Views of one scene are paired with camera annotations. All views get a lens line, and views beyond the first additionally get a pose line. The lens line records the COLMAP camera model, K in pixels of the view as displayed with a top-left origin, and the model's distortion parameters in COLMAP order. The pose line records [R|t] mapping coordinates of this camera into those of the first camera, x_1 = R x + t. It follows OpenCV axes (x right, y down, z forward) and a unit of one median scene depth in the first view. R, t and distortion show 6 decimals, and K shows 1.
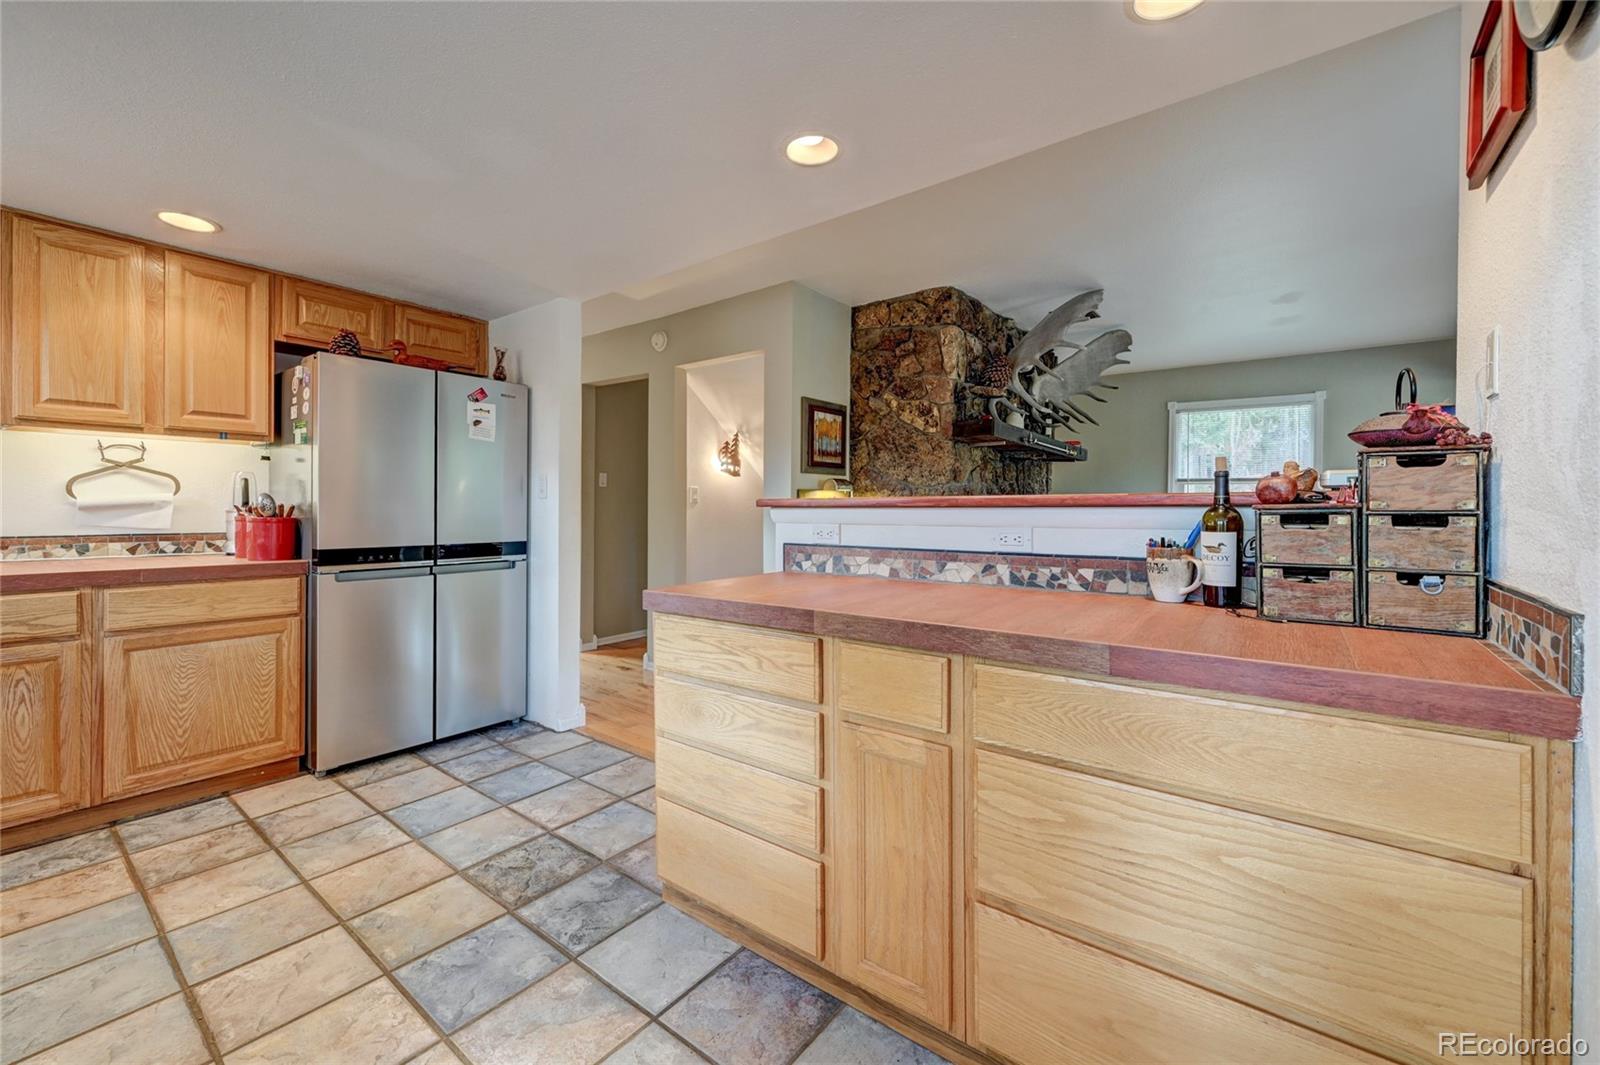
lens RADIAL K [[635.3, 0, 803.1], [0, 635.3, 509.7], [0, 0, 1]] dist [-0.000518, 0.000015]
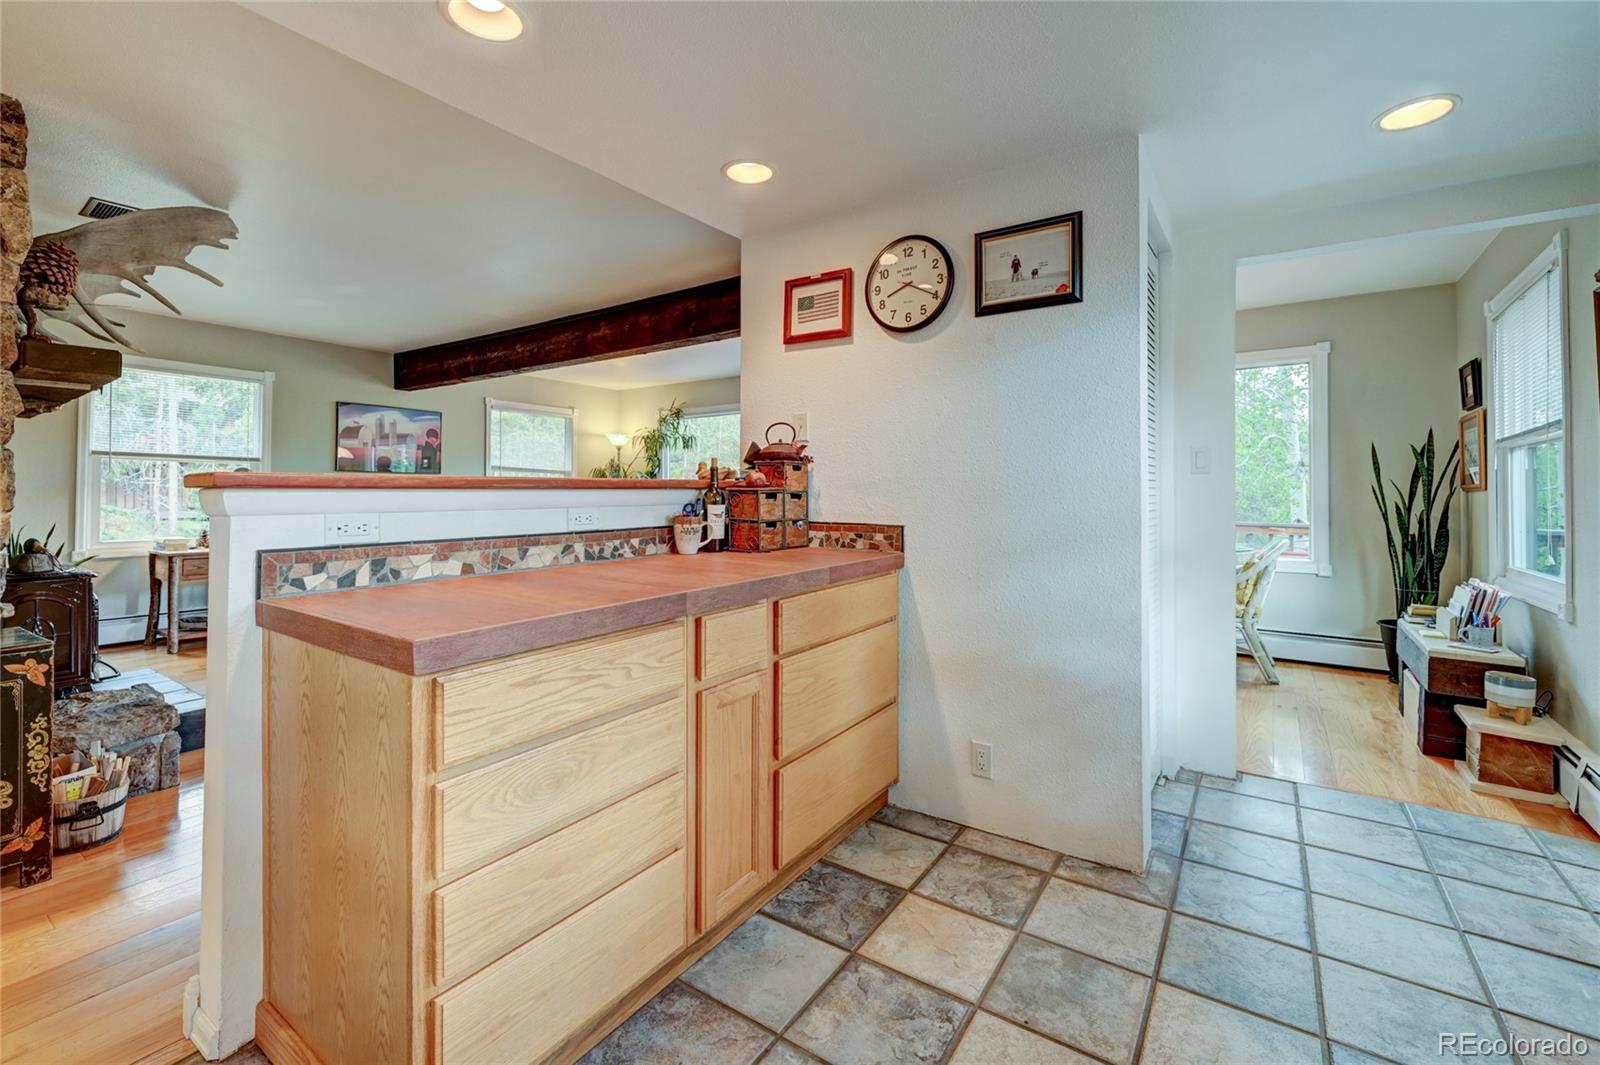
lens RADIAL K [[684.1, 0, 788.2], [0, 684.1, 485.8], [0, 0, 1]] dist [-0.000872, 0.000016]
pose [[-0.040210, 0.006983, 0.999167, -0.661287], [0.001410, 0.999975, -0.006932, -0.000215], [-0.999190, 0.001131, -0.040219, 0.552072]]
